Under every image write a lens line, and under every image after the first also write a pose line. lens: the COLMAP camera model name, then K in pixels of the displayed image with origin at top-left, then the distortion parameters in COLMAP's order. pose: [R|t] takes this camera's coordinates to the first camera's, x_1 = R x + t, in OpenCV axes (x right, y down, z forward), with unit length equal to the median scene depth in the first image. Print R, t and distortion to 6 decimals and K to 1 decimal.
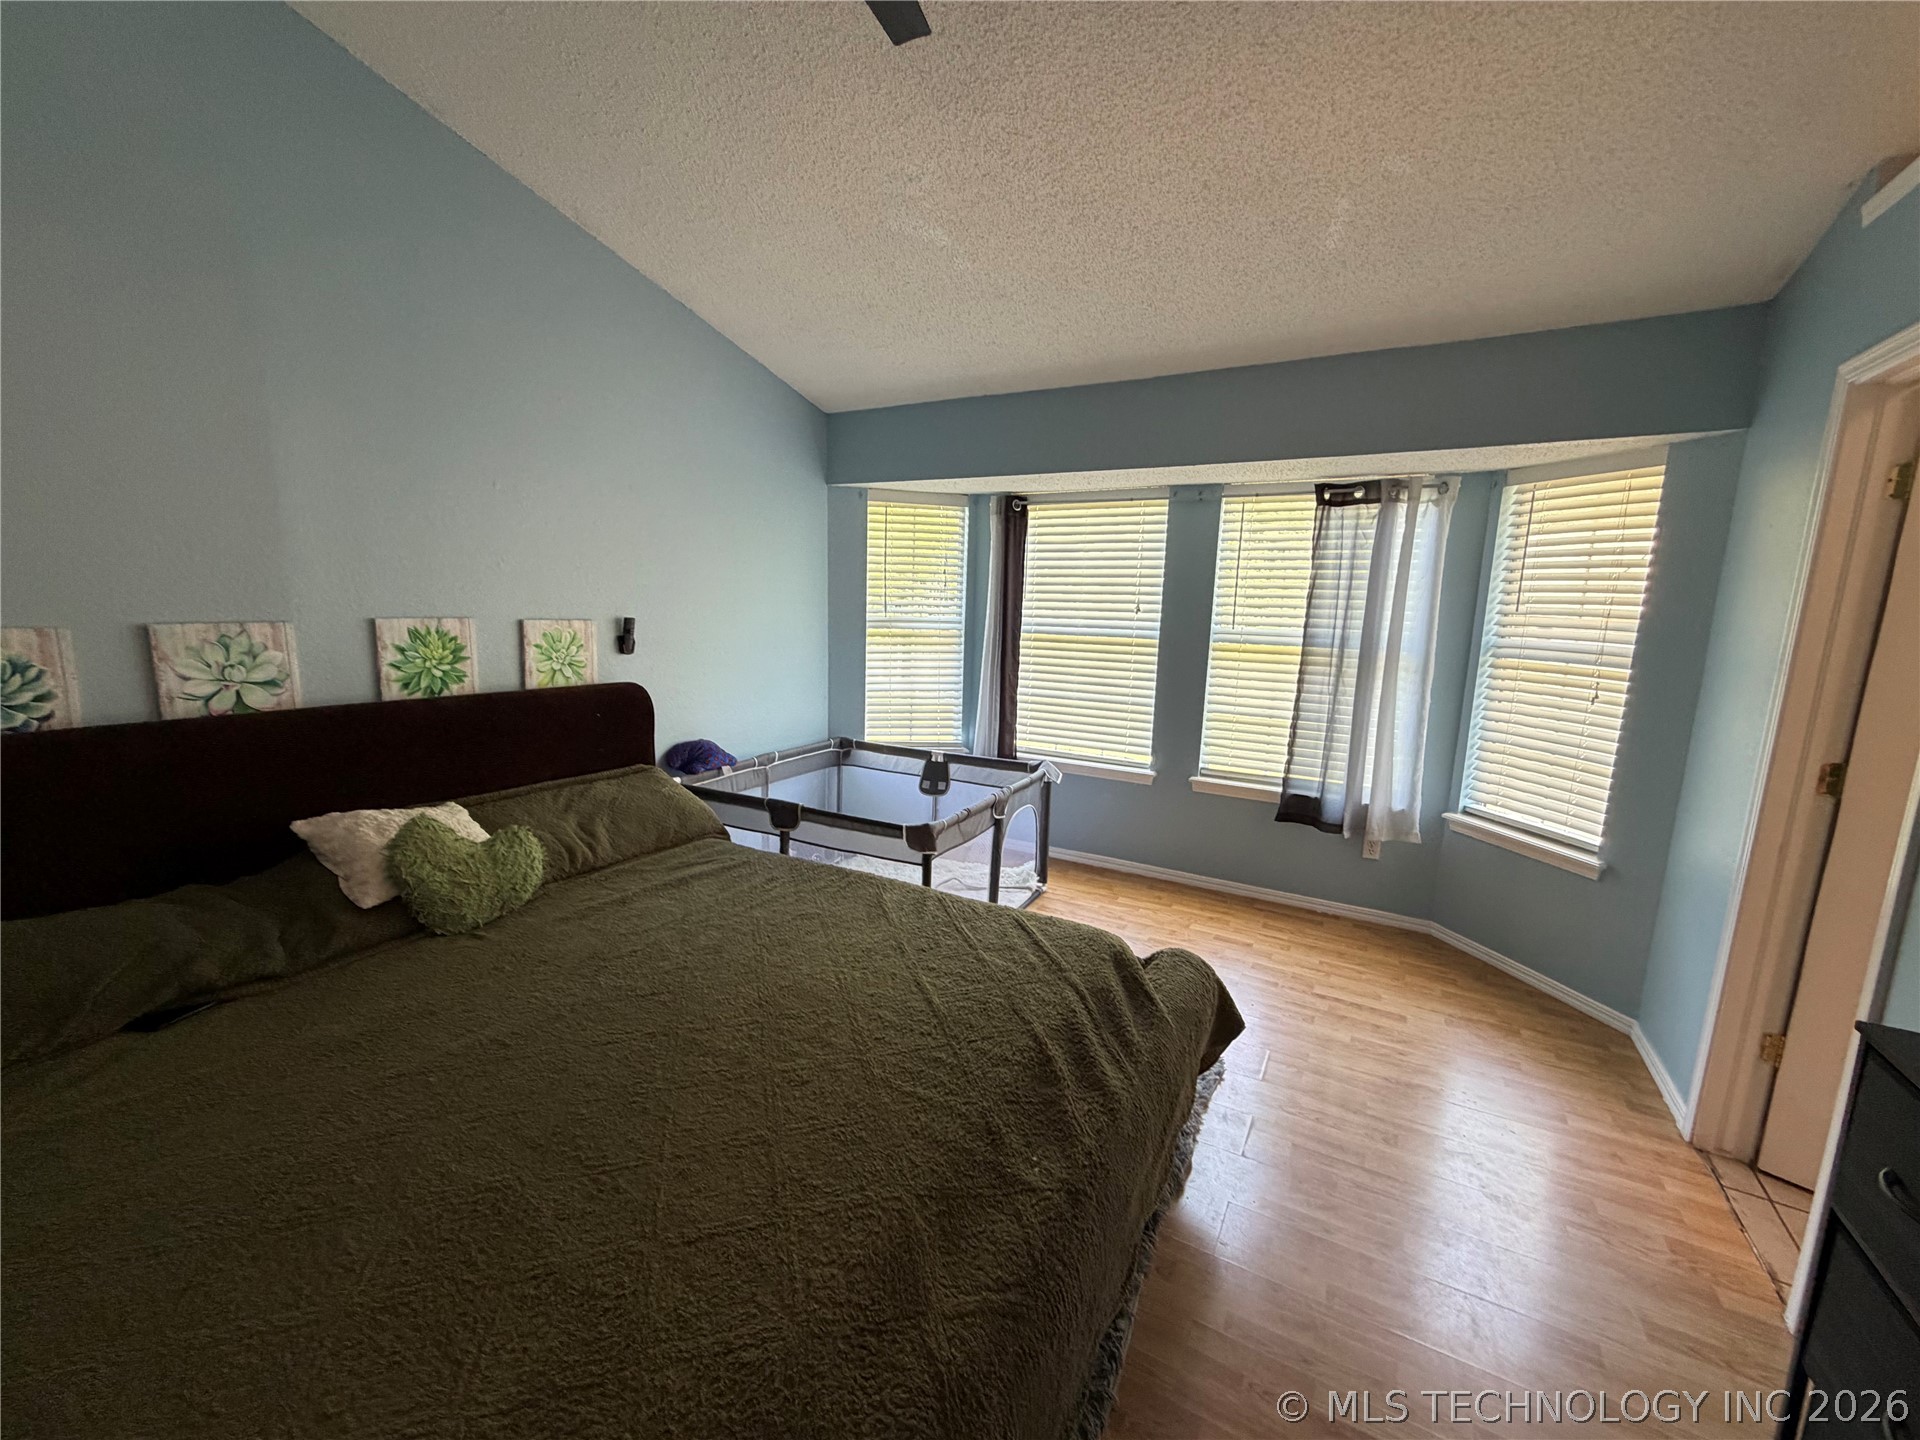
lens RADIAL K [[763.7, 0, 960.0], [0, 763.7, 720.0], [0, 0, 1]] dist [0.000628, -0.000313]
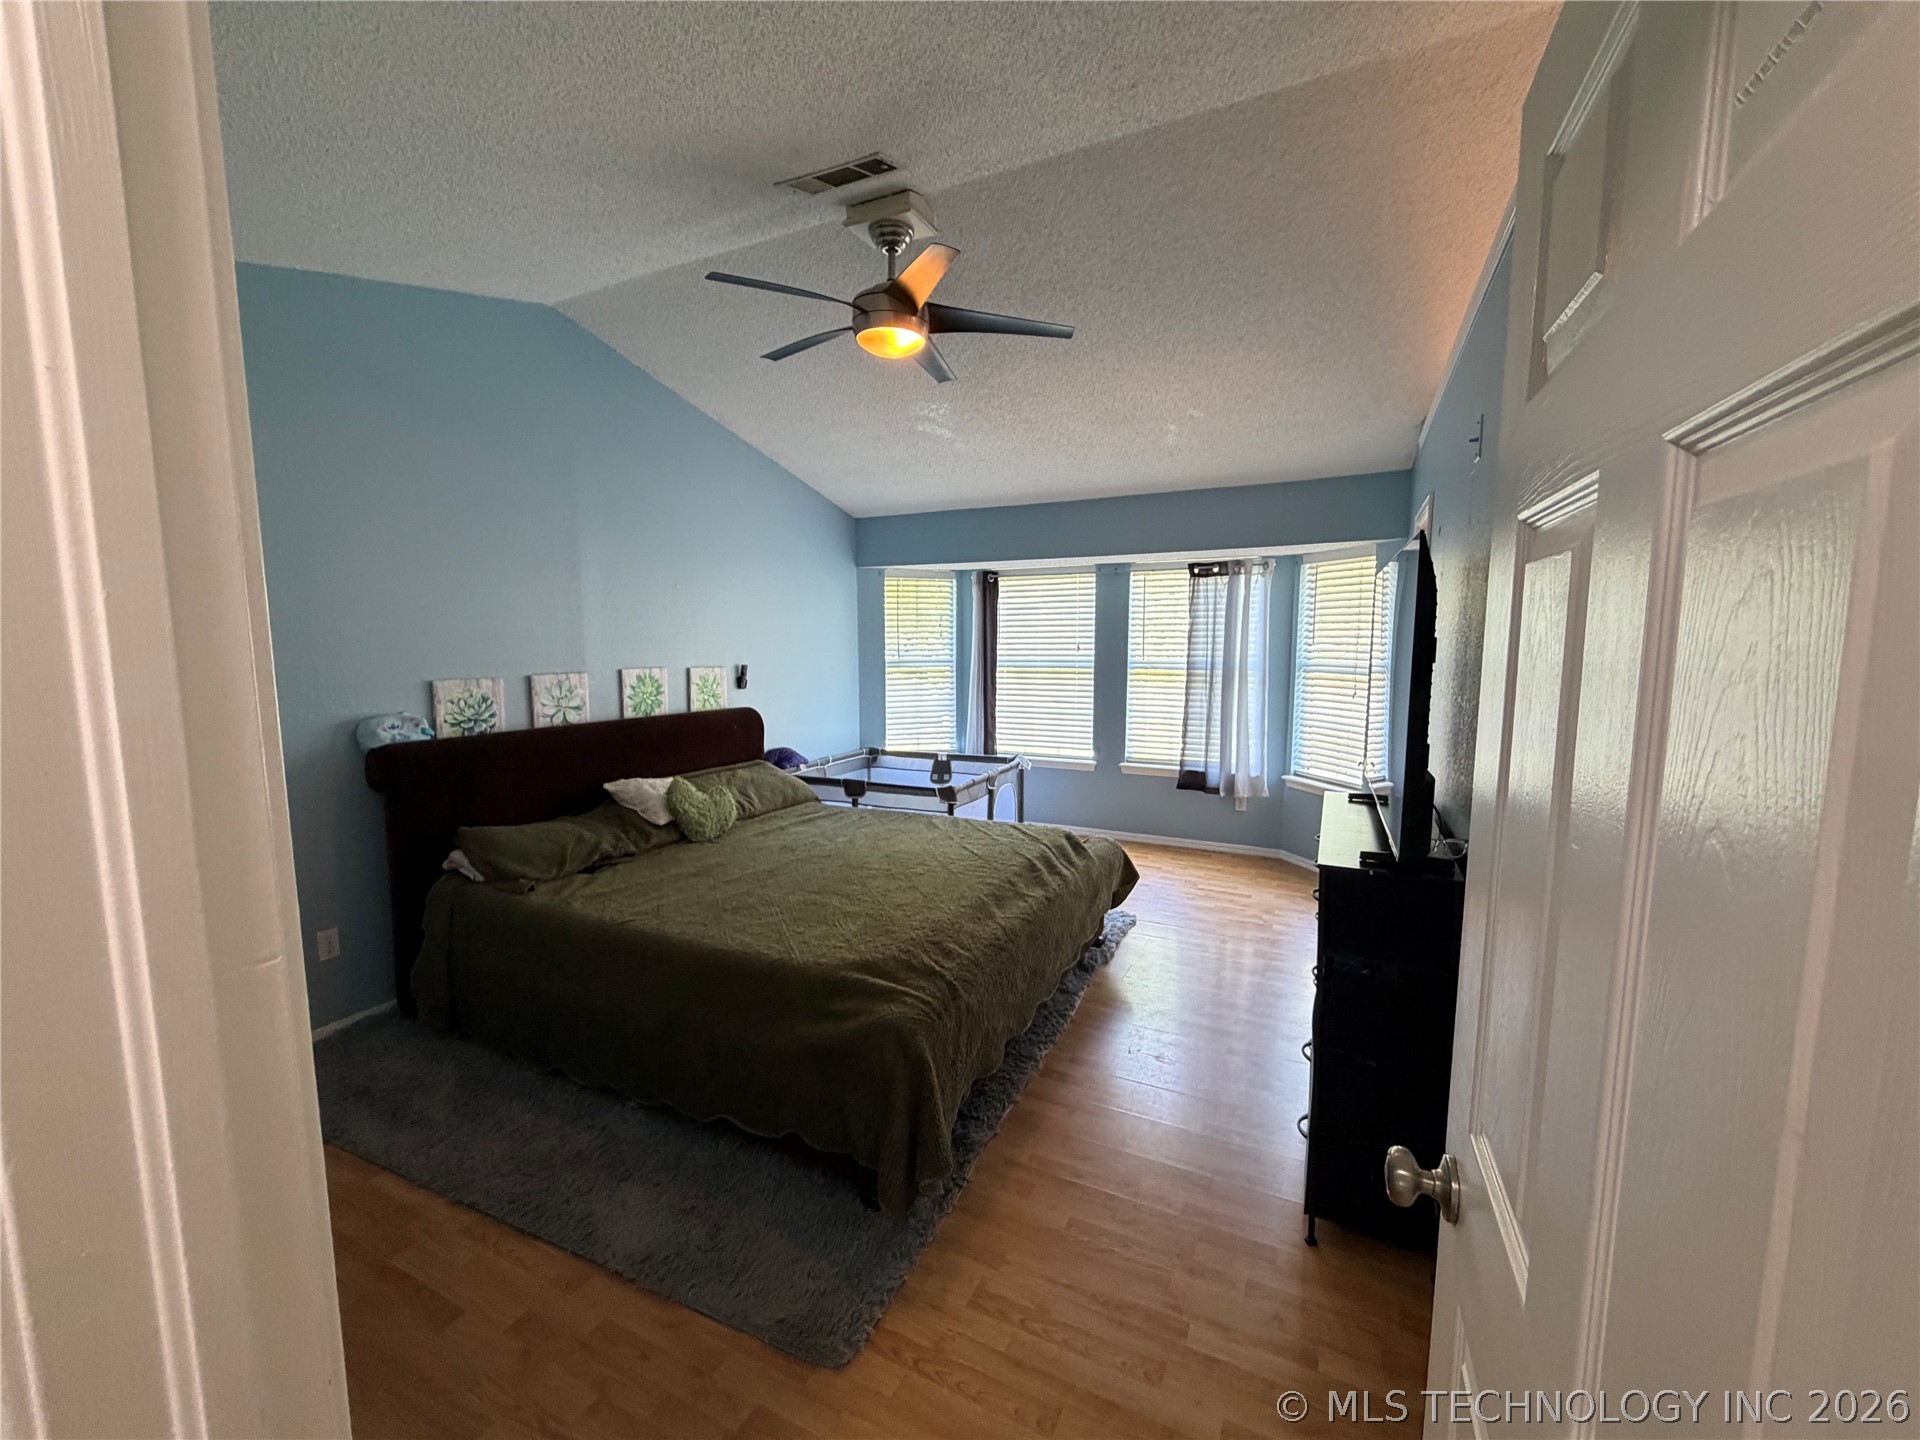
lens RADIAL K [[763.7, 0, 960.0], [0, 763.7, 720.0], [0, 0, 1]] dist [0.000628, -0.000313]
pose [[0.997995, -0.035907, 0.052122, -0.081381], [0.038564, 0.997959, -0.050904, 0.064210], [-0.050187, 0.052812, 0.997343, -0.490095]]
